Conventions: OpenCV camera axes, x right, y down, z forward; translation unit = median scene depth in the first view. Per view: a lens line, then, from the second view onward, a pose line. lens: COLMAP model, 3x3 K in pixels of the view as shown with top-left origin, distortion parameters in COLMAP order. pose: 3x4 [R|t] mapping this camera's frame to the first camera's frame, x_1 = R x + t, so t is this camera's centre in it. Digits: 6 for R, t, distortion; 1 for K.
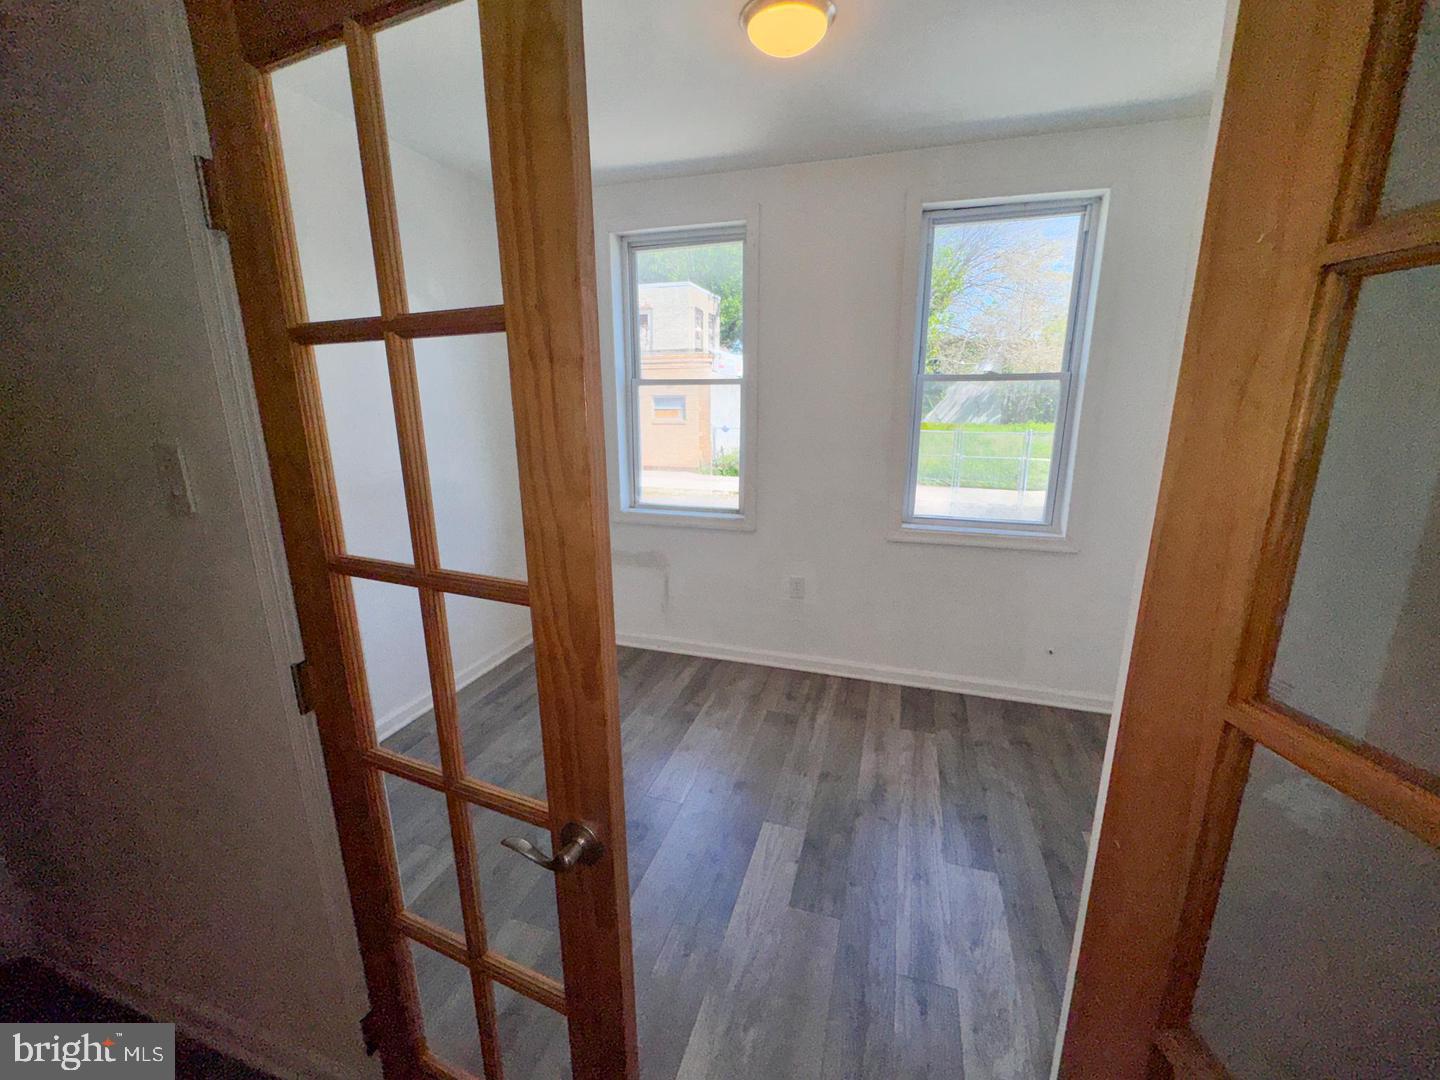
lens RADIAL K [[589.0, 0, 720.0], [0, 589.0, 540.0], [0, 0, 1]] dist [-0.004747, -0.000421]
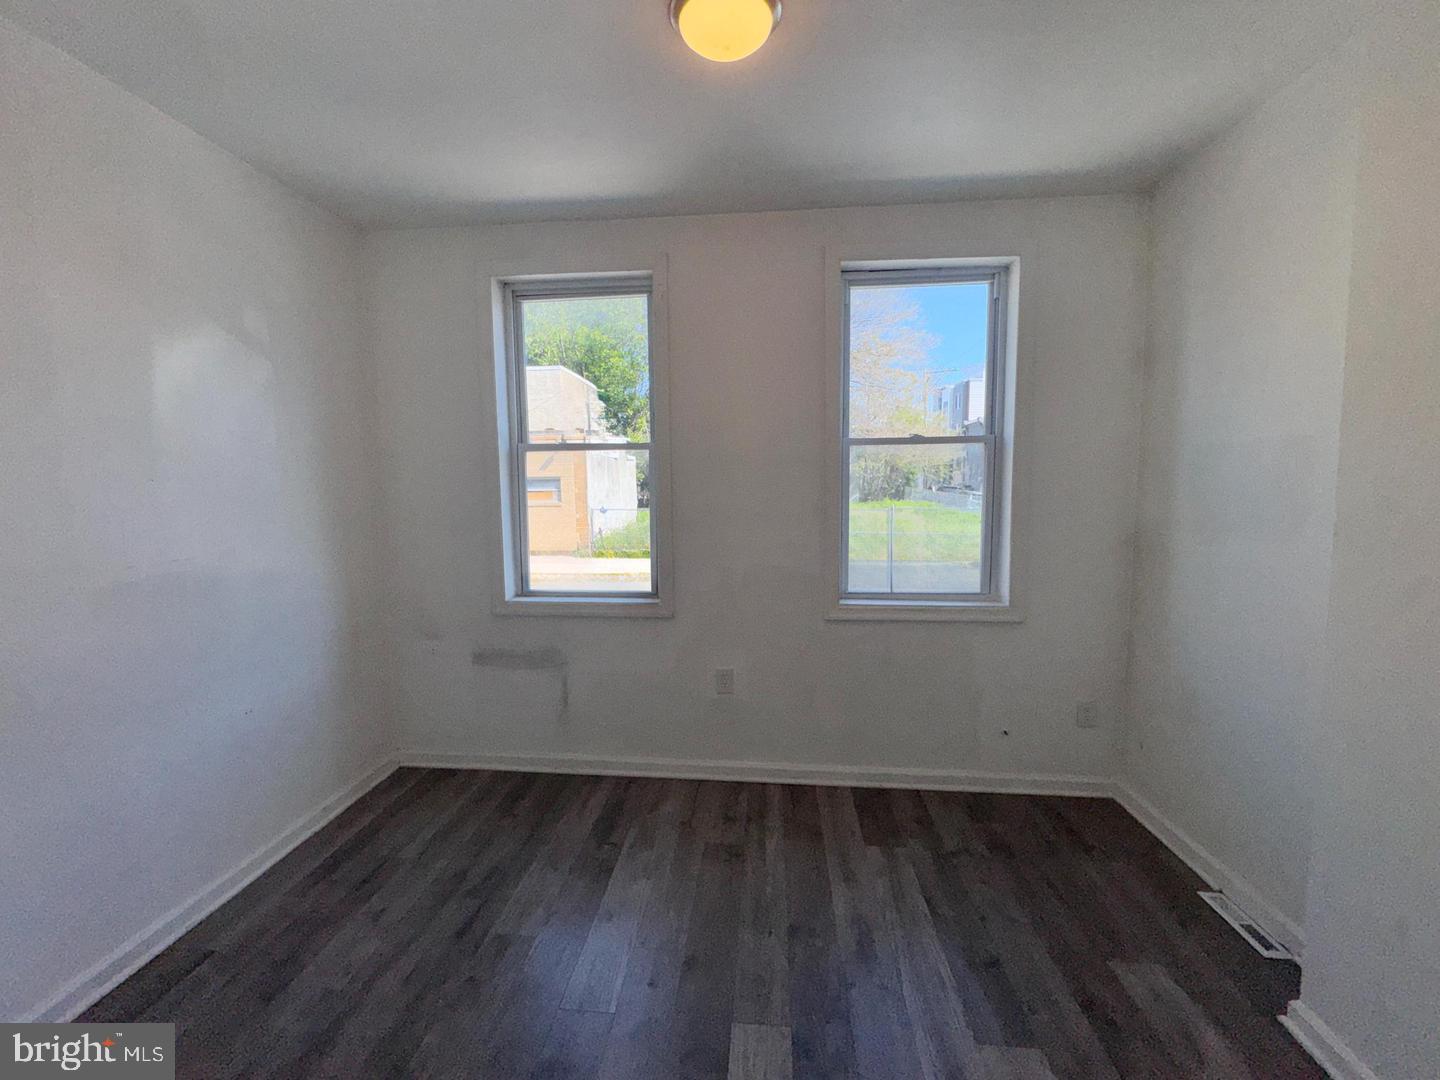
lens RADIAL K [[589.0, 0, 720.0], [0, 589.0, 540.0], [0, 0, 1]] dist [-0.004747, -0.000421]
pose [[0.977350, -0.029057, 0.209625, -0.052630], [0.057400, 0.989796, -0.130422, -0.011281], [-0.203696, 0.139500, 0.969045, 0.156937]]
